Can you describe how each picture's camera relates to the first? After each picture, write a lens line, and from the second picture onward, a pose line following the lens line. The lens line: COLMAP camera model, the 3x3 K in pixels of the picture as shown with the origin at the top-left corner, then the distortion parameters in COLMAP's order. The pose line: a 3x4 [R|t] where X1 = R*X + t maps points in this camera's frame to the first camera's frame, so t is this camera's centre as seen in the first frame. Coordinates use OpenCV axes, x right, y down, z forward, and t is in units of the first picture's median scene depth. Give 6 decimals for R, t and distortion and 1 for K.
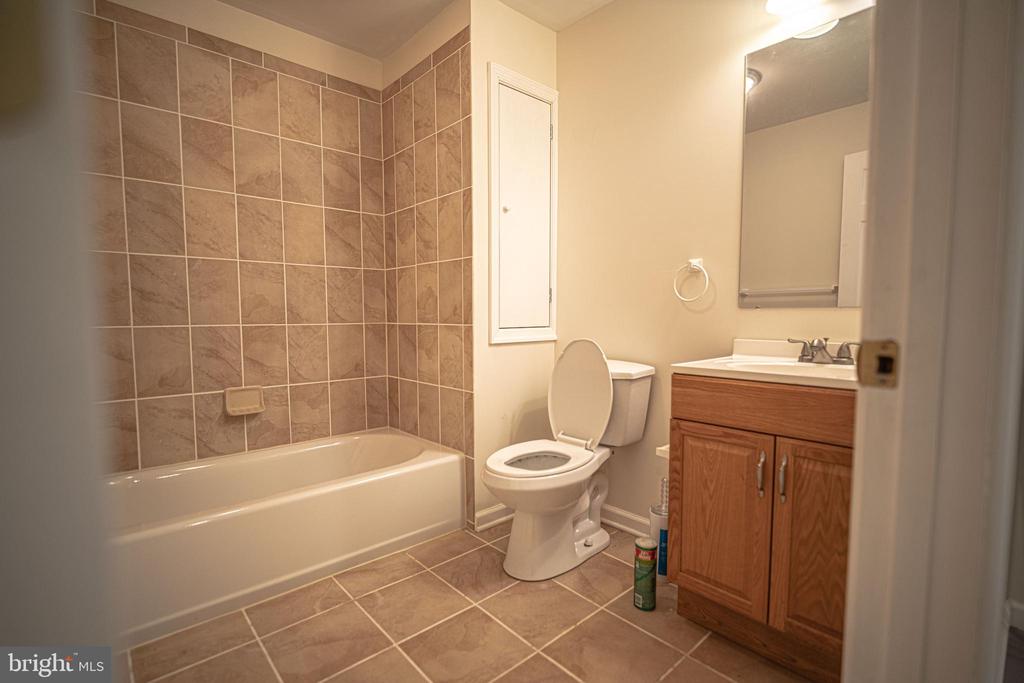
lens RADIAL K [[477.3, 0, 510.1], [0, 477.3, 350.9], [0, 0, 1]] dist [-0.000459, -0.000144]
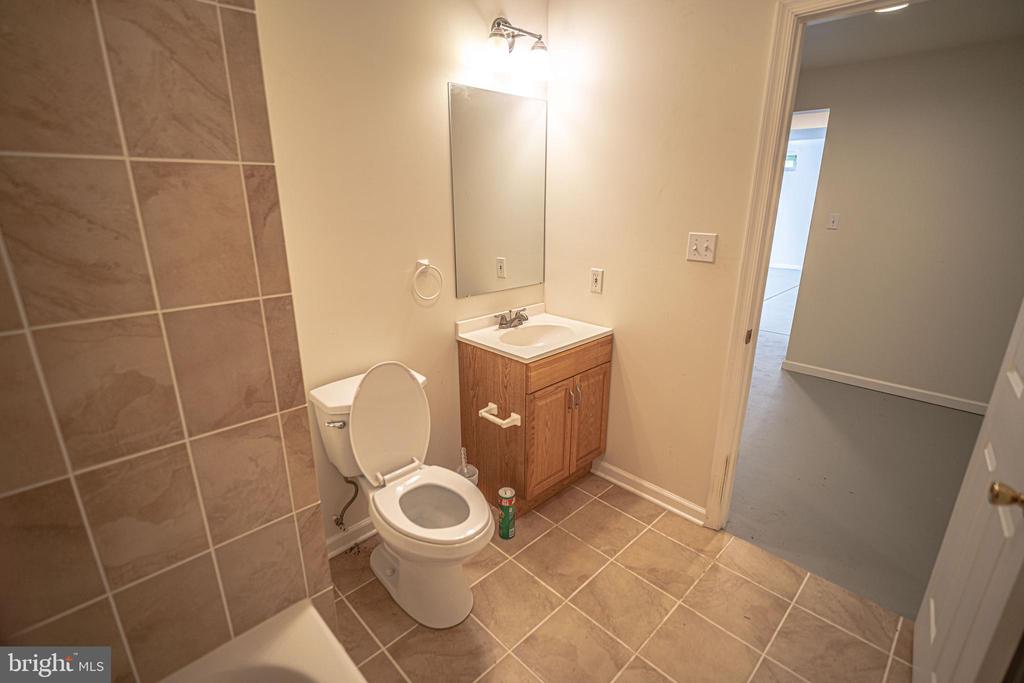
lens RADIAL K [[476.9, 0, 512.0], [0, 476.9, 341.5], [0, 0, 1]] dist [-0.012116, -0.000495]
pose [[-0.048794, -0.295794, 0.954005, -0.756146], [0.073849, 0.951460, 0.298782, -0.342719], [-0.996075, 0.085031, -0.024582, 0.890980]]
